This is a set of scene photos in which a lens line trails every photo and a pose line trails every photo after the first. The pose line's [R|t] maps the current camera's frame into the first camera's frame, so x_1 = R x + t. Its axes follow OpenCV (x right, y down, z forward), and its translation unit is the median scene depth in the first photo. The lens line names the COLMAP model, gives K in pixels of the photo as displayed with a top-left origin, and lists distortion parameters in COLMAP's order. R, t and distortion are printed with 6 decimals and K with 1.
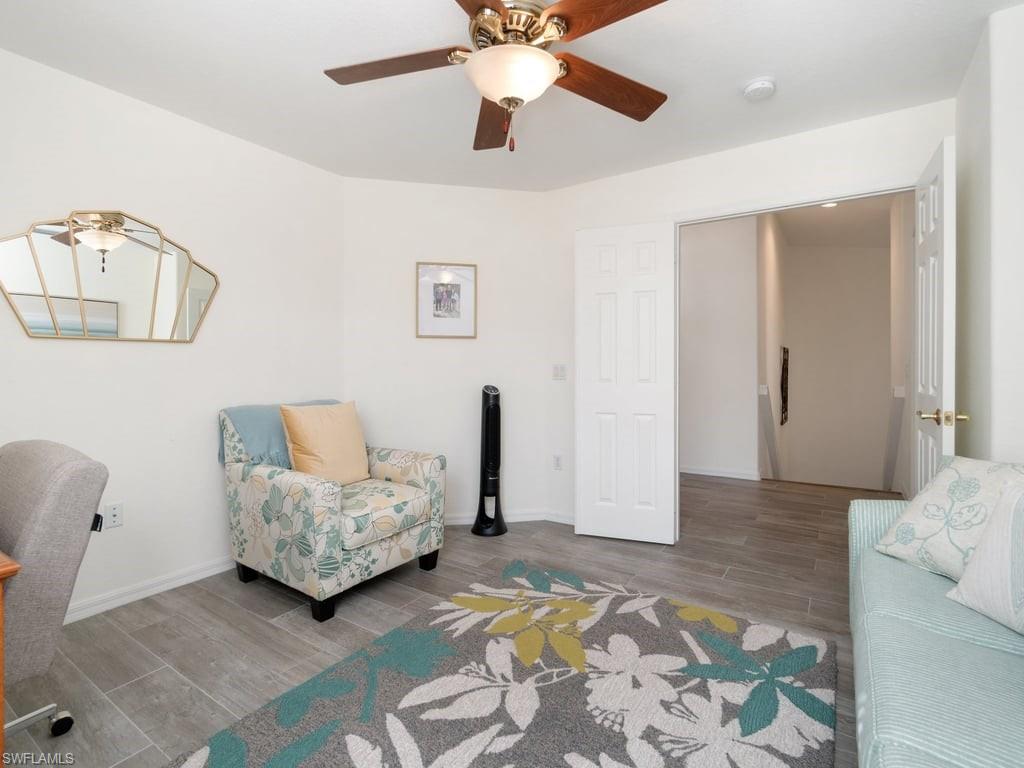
lens RADIAL K [[498.2, 0, 507.7], [0, 498.2, 381.5], [0, 0, 1]] dist [-0.003866, 0.001026]
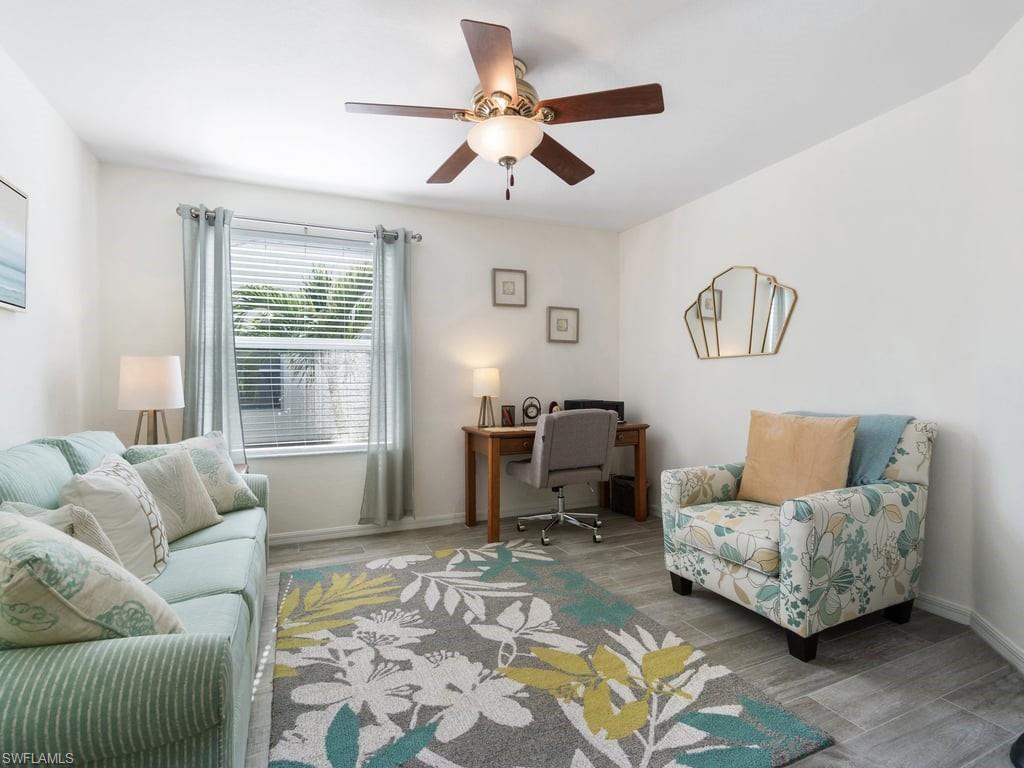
lens RADIAL K [[498.2, 0, 507.7], [0, 498.2, 381.5], [0, 0, 1]] dist [-0.003866, 0.001026]
pose [[-0.537411, 0.000133, -0.843320, 0.872120], [-0.015255, 0.999835, 0.009879, -0.019975], [0.843182, 0.018174, -0.537321, 1.353026]]
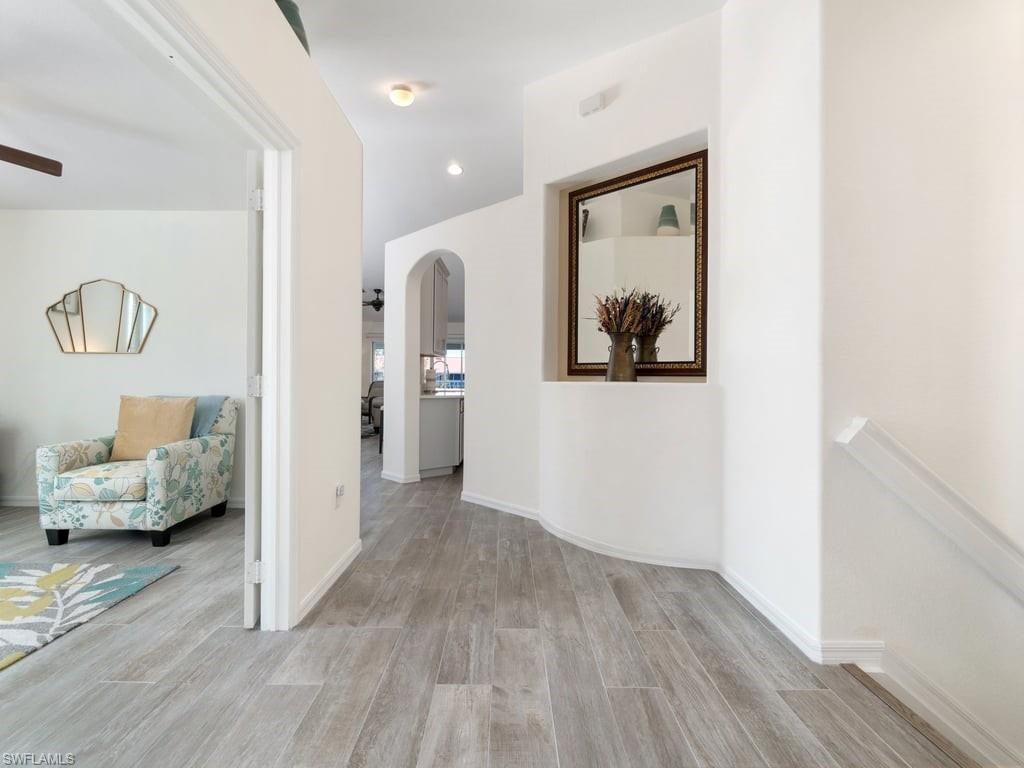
lens RADIAL K [[498.2, 0, 507.7], [0, 498.2, 381.5], [0, 0, 1]] dist [-0.003866, 0.001026]
pose [[0.554876, 0.014822, -0.831801, 1.618795], [-0.032100, 0.999478, -0.003603, -0.027249], [0.831313, 0.028700, 0.555063, 1.350355]]
